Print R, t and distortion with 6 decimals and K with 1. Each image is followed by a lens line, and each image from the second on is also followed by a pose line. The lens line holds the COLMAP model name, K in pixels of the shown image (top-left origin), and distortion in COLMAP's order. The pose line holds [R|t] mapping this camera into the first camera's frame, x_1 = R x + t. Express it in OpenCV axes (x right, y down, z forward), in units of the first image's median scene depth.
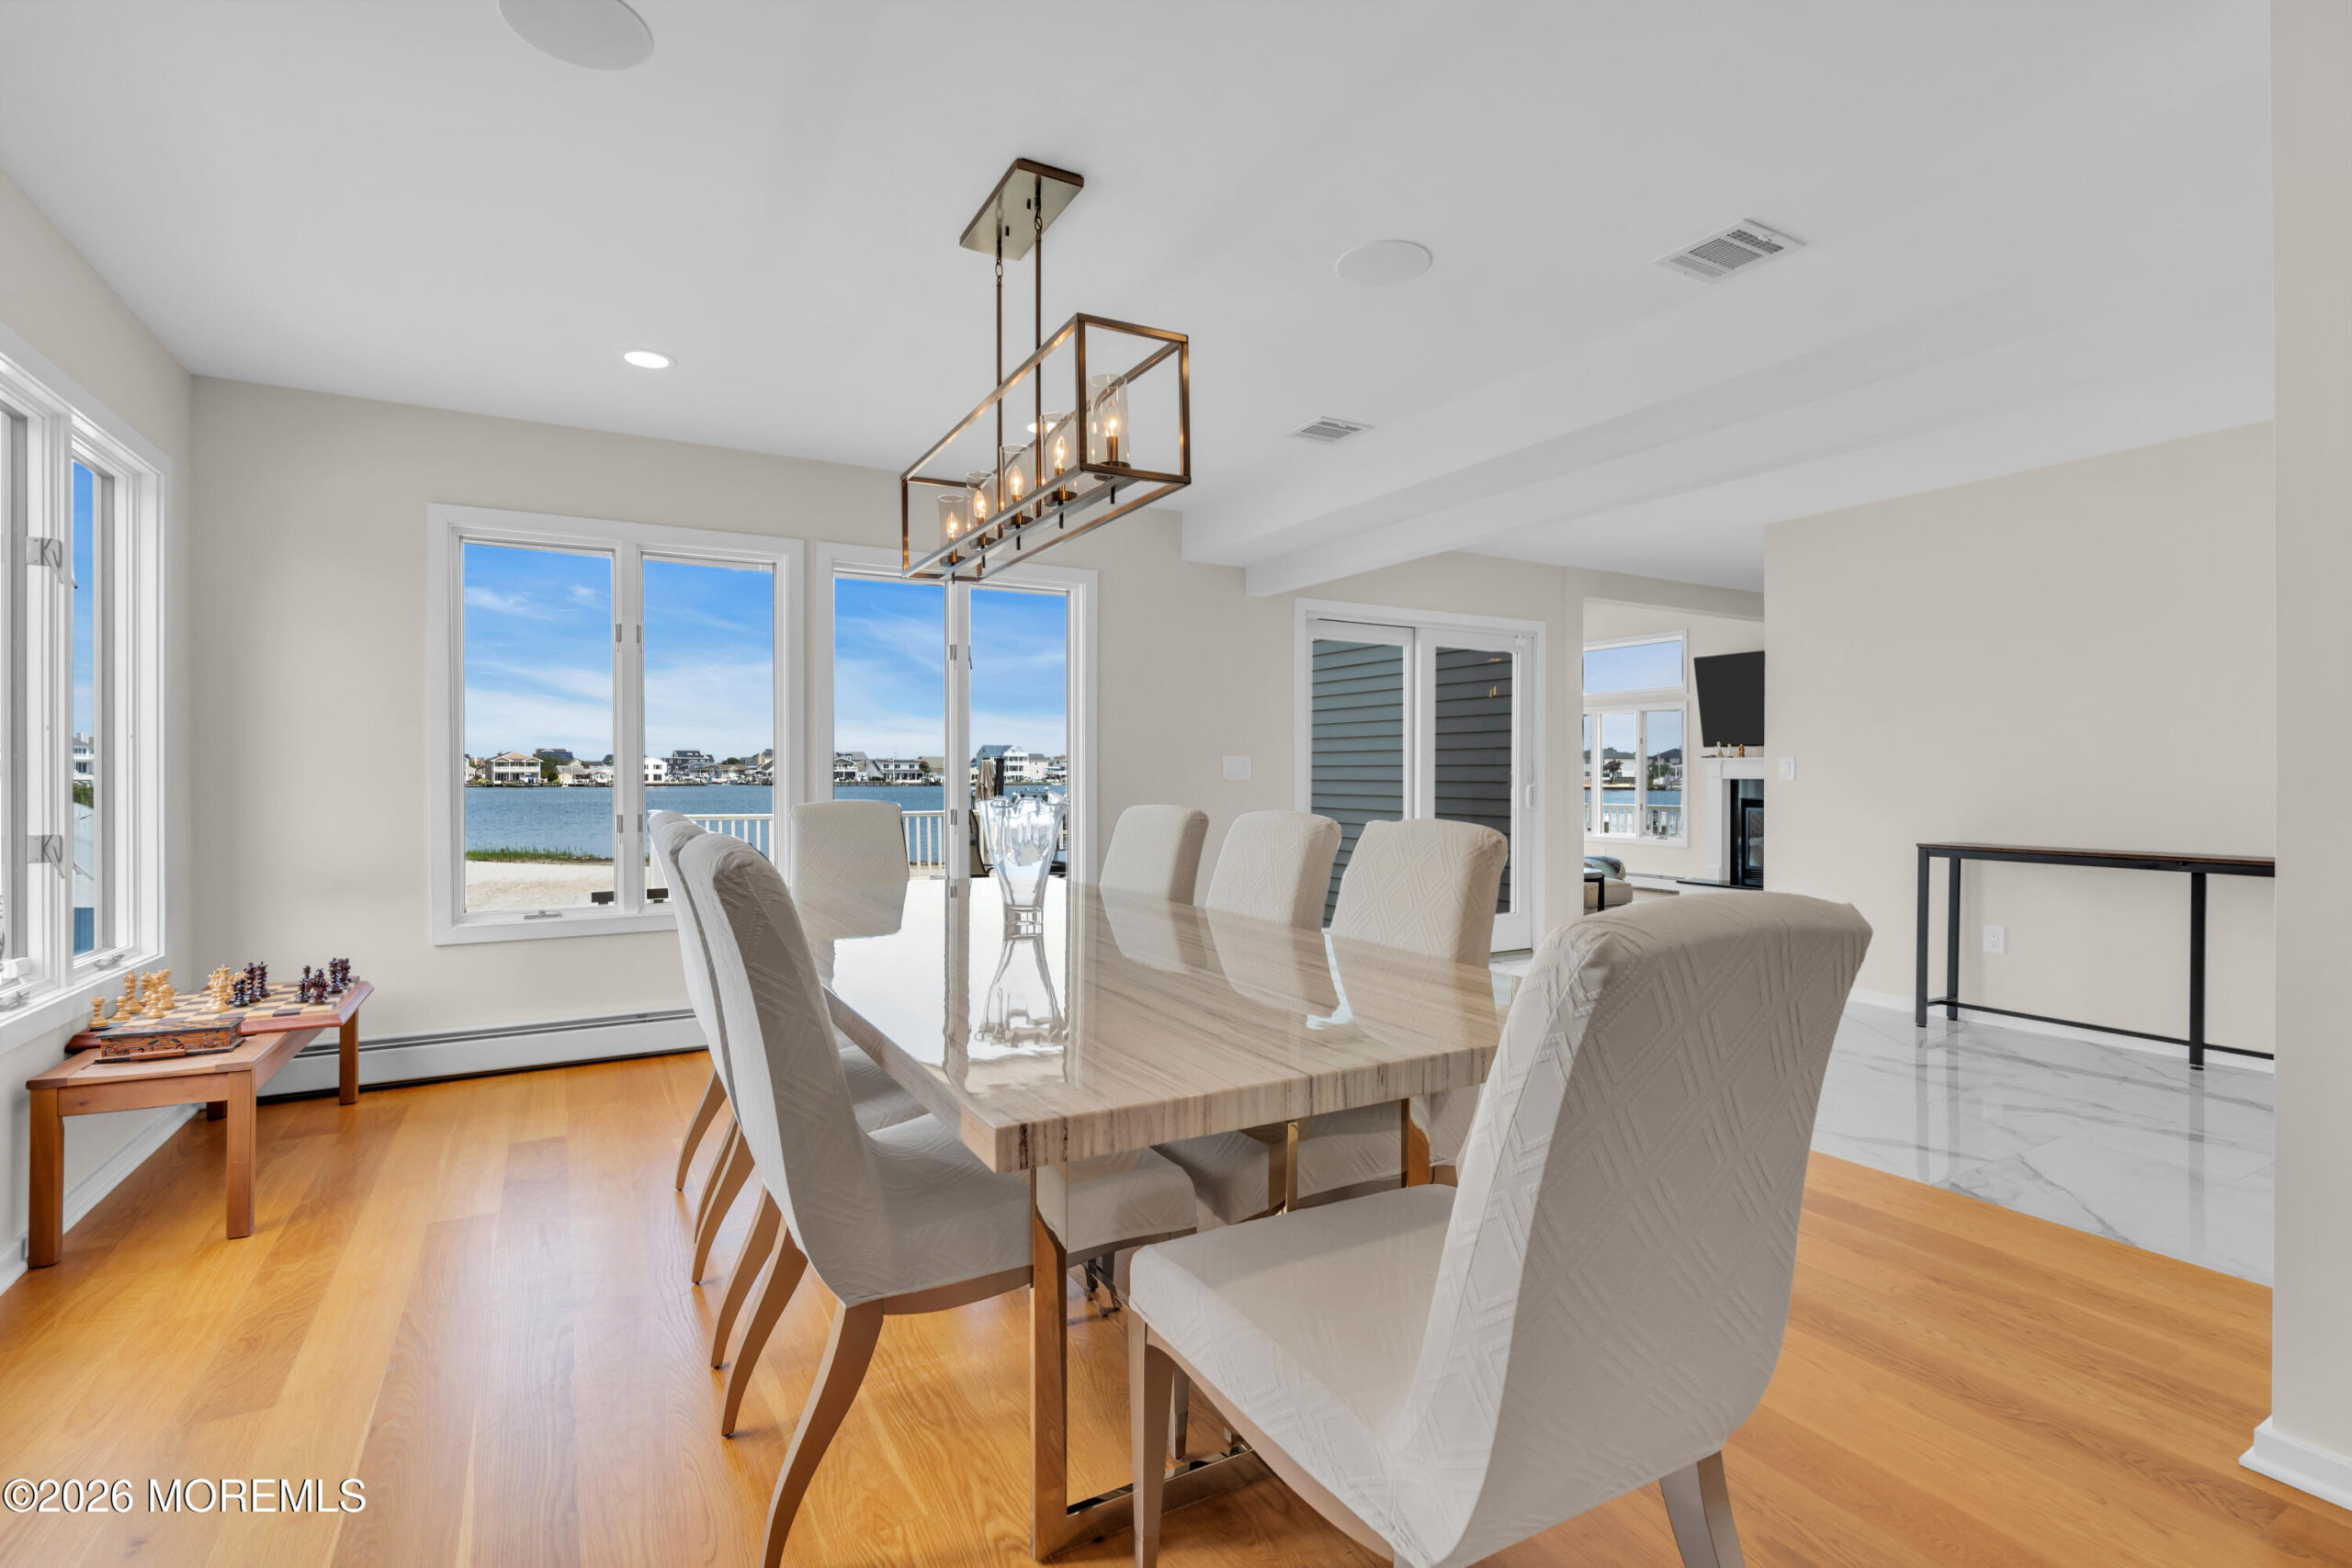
lens RADIAL K [[1068.7, 0, 1169.3], [0, 1068.7, 778.1], [0, 0, 1]] dist [-0.008148, 0.000934]
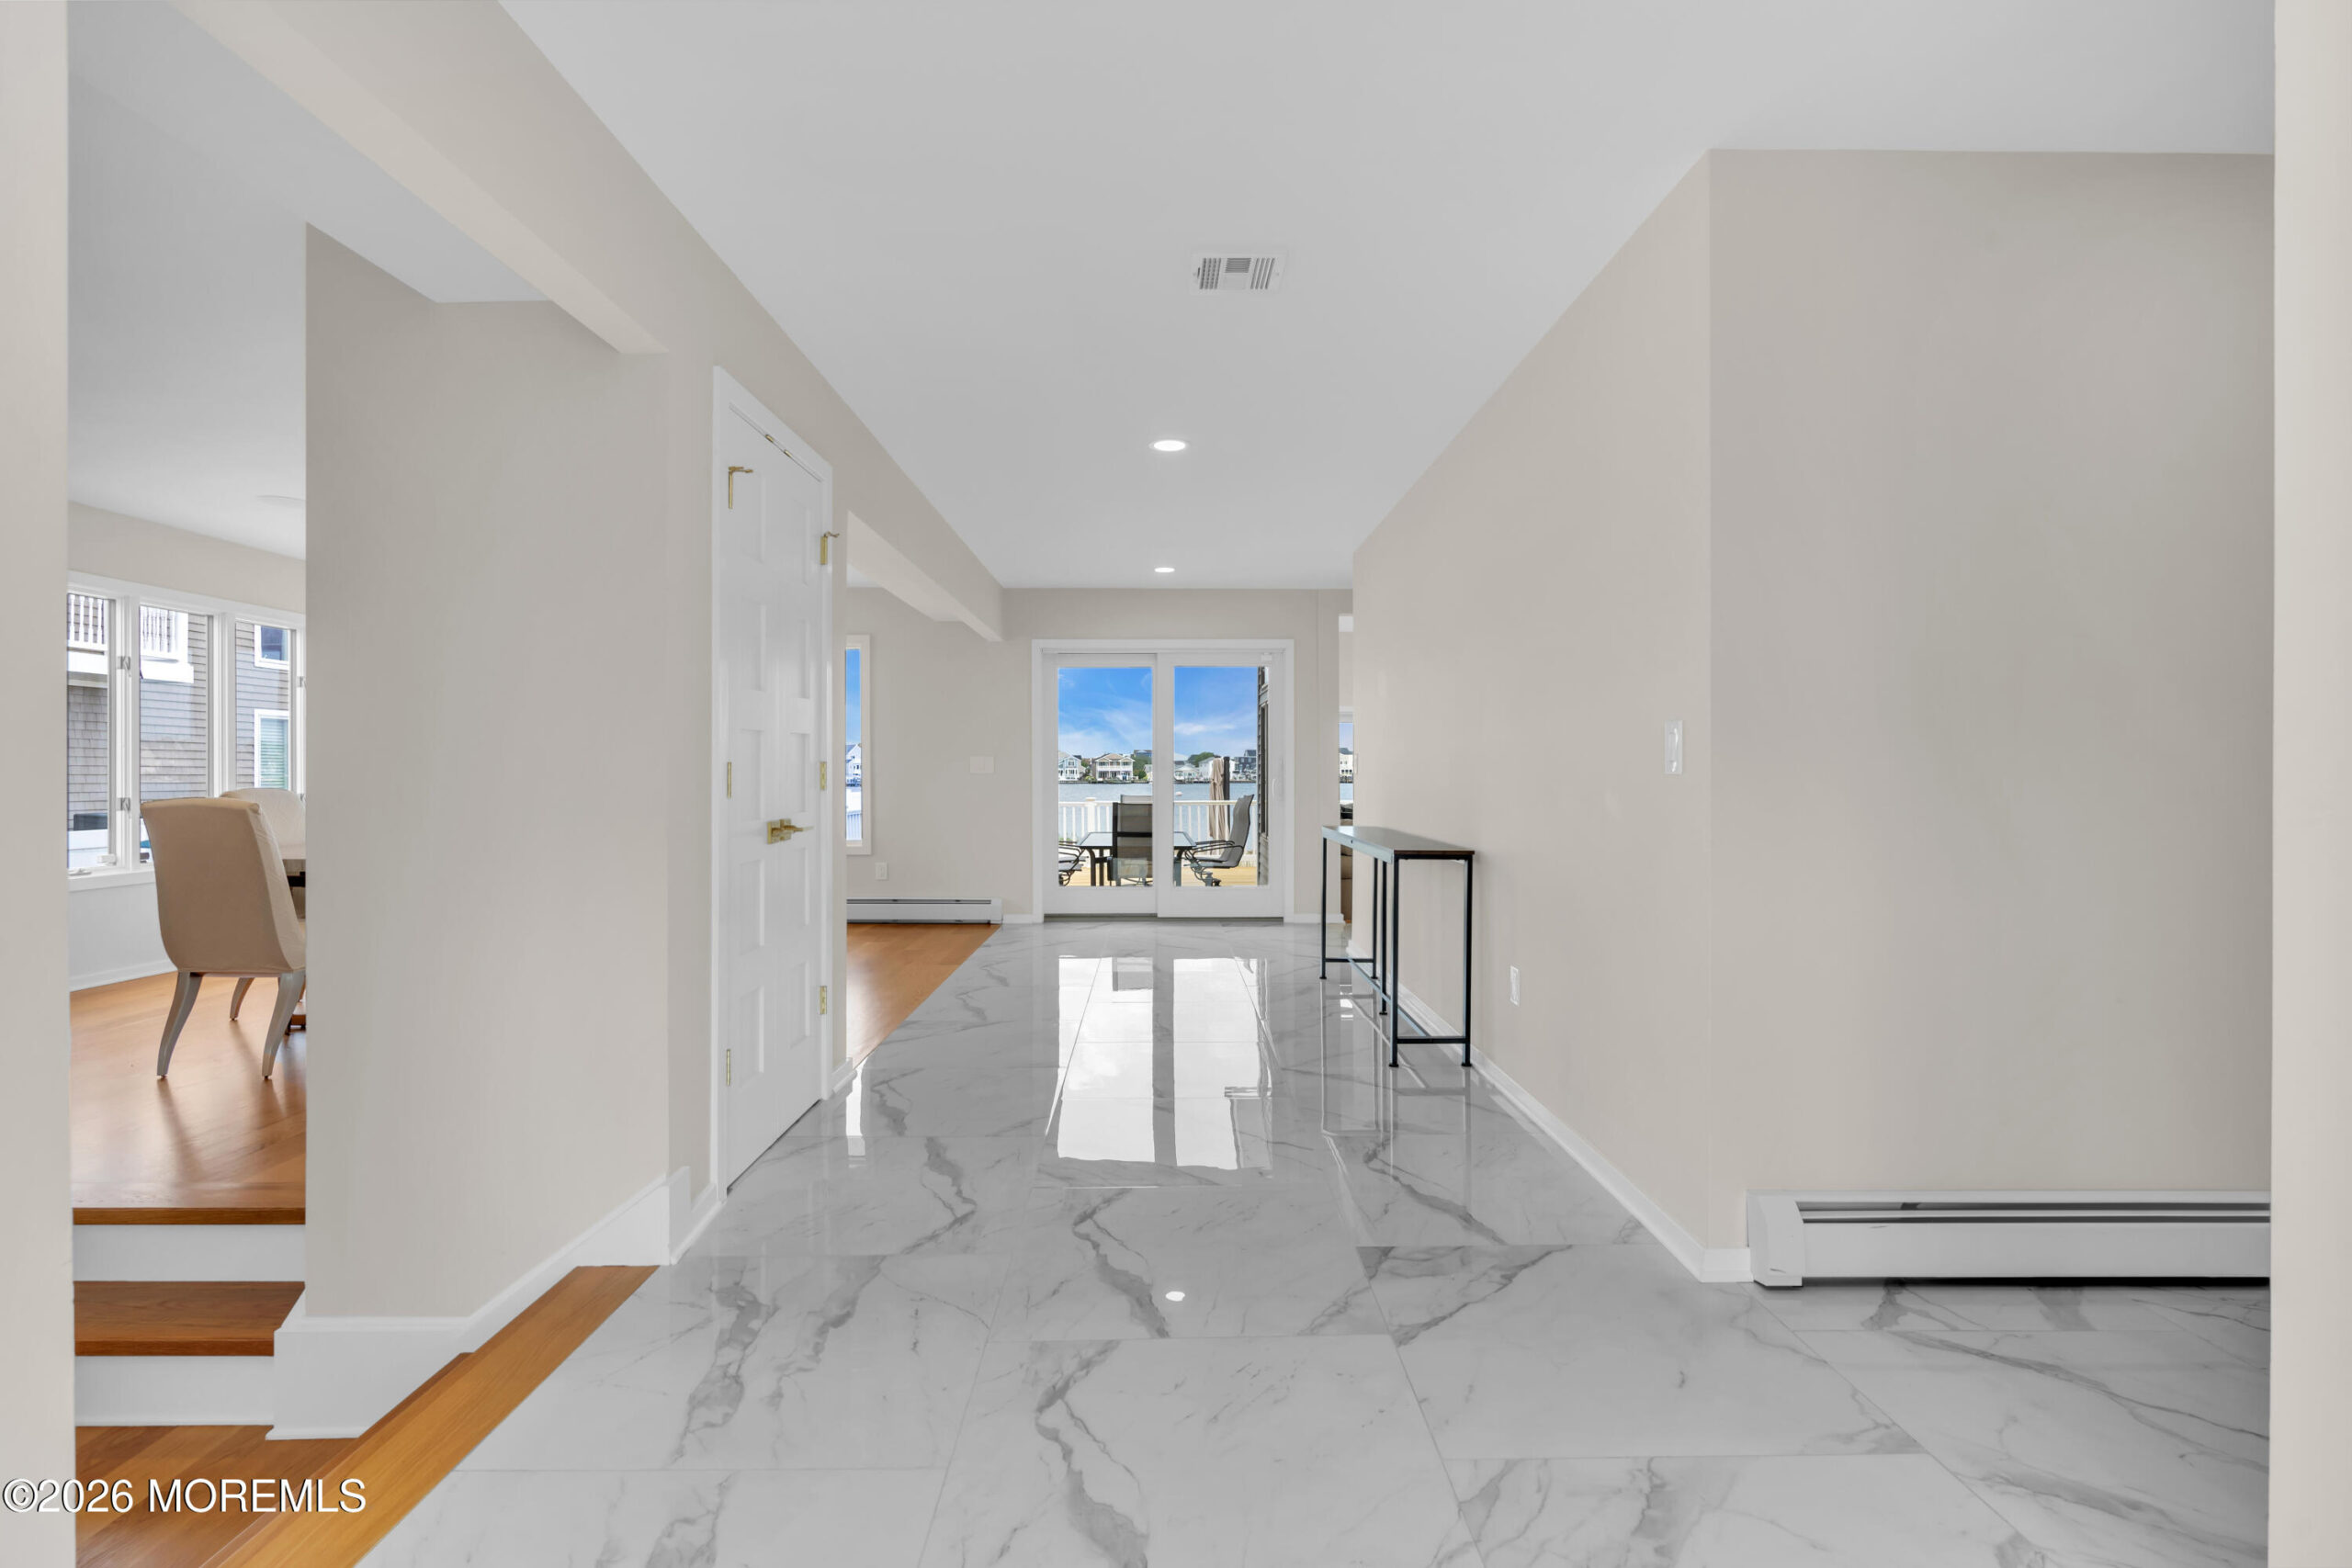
lens RADIAL K [[1096.9, 0, 1171.5], [0, 1096.9, 773.1], [0, 0, 1]] dist [-0.001332, 0.000604]
pose [[0.876036, -0.000633, -0.482245, 1.305766], [-0.000645, 0.999997, -0.002484, 0.004944], [0.482245, 0.002488, 0.876033, -0.185933]]
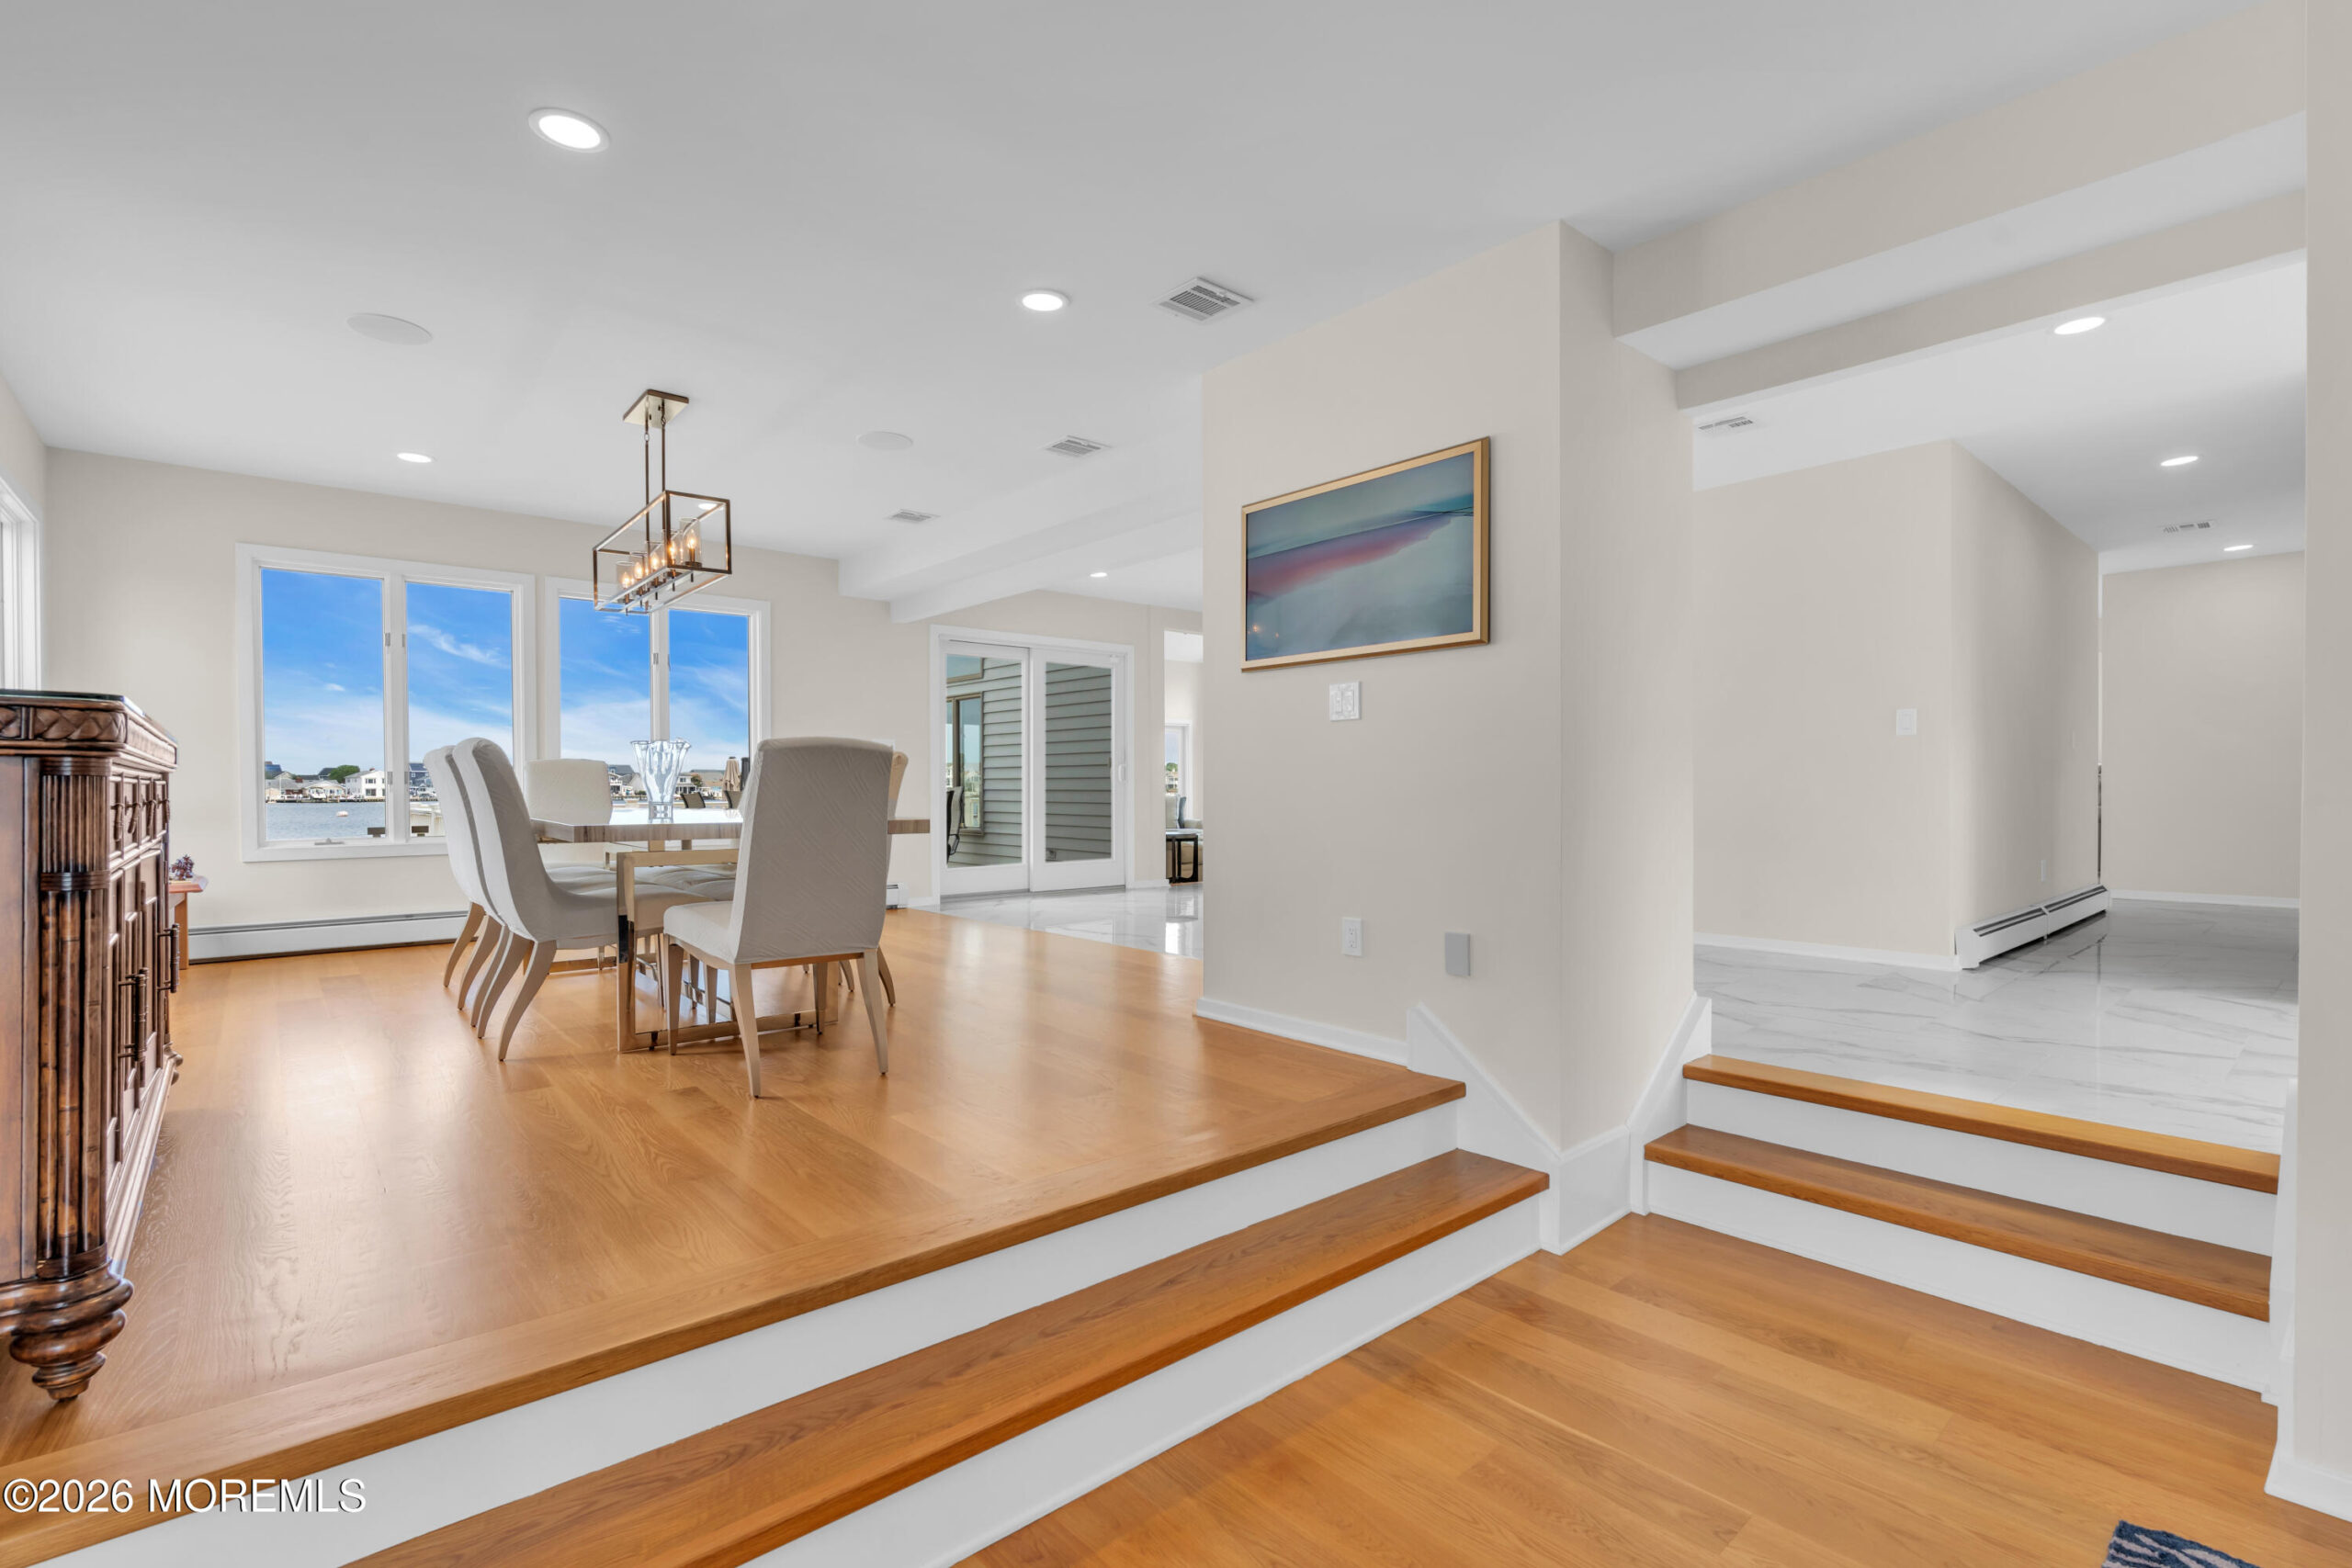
lens RADIAL K [[1045.3, 0, 1155.3], [0, 1045.3, 801.0], [0, 0, 1]] dist [-0.003023, -0.000176]
pose [[0.982469, -0.004663, 0.186366, 0.207419], [0.003013, 0.999954, 0.009140, 0.064014], [-0.186400, -0.008418, 0.982438, -0.514518]]
